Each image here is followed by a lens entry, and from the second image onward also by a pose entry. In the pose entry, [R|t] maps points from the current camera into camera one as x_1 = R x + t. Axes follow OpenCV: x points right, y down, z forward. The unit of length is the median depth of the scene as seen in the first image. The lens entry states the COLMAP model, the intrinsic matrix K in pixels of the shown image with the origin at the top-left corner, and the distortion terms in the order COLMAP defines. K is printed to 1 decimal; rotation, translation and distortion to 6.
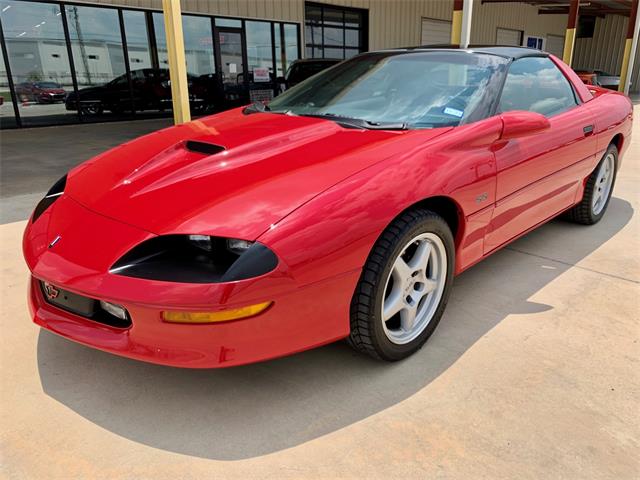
lens RADIAL K [[487.4, 0, 302.8], [0, 487.4, 243.2], [0, 0, 1]] dist [-0.008438, 0.000969]
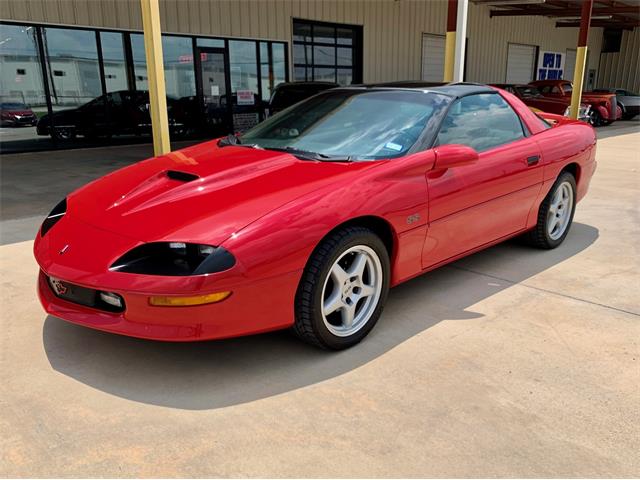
lens RADIAL K [[557.9, 0, 285.9], [0, 557.9, 265.9], [0, 0, 1]] dist [0.010902, -0.005350]
pose [[0.999829, 0.004617, -0.017892, 0.065870], [-0.005183, 0.999482, -0.031748, 0.056484], [0.017737, 0.031835, 0.999336, -0.305643]]
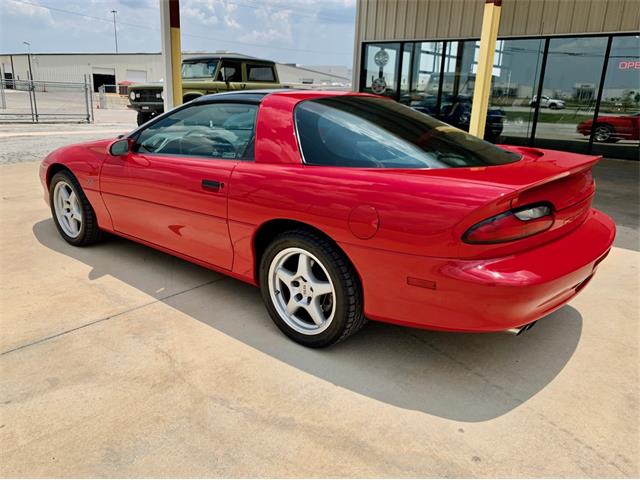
lens RADIAL K [[516.9, 0, 317.9], [0, 516.9, 229.3], [0, 0, 1]] dist [0.168947, -0.234239]
pose [[0.067163, 0.270906, -0.960260, 1.836214], [-0.356148, 0.905539, 0.230559, -0.534150], [0.932013, 0.326509, 0.157302, 1.239328]]
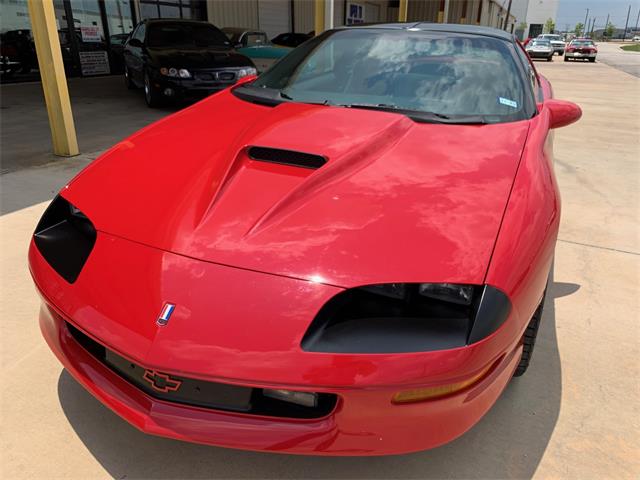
lens RADIAL K [[499.0, 0, 320.0], [0, 499.0, 240.0], [0, 0, 1]] dist [-0.001982, -0.000466]
pose [[0.925536, -0.111152, 0.361979, -0.373856], [0.090241, 0.993150, 0.074229, -0.093289], [-0.367750, -0.036036, 0.929226, 0.185282]]
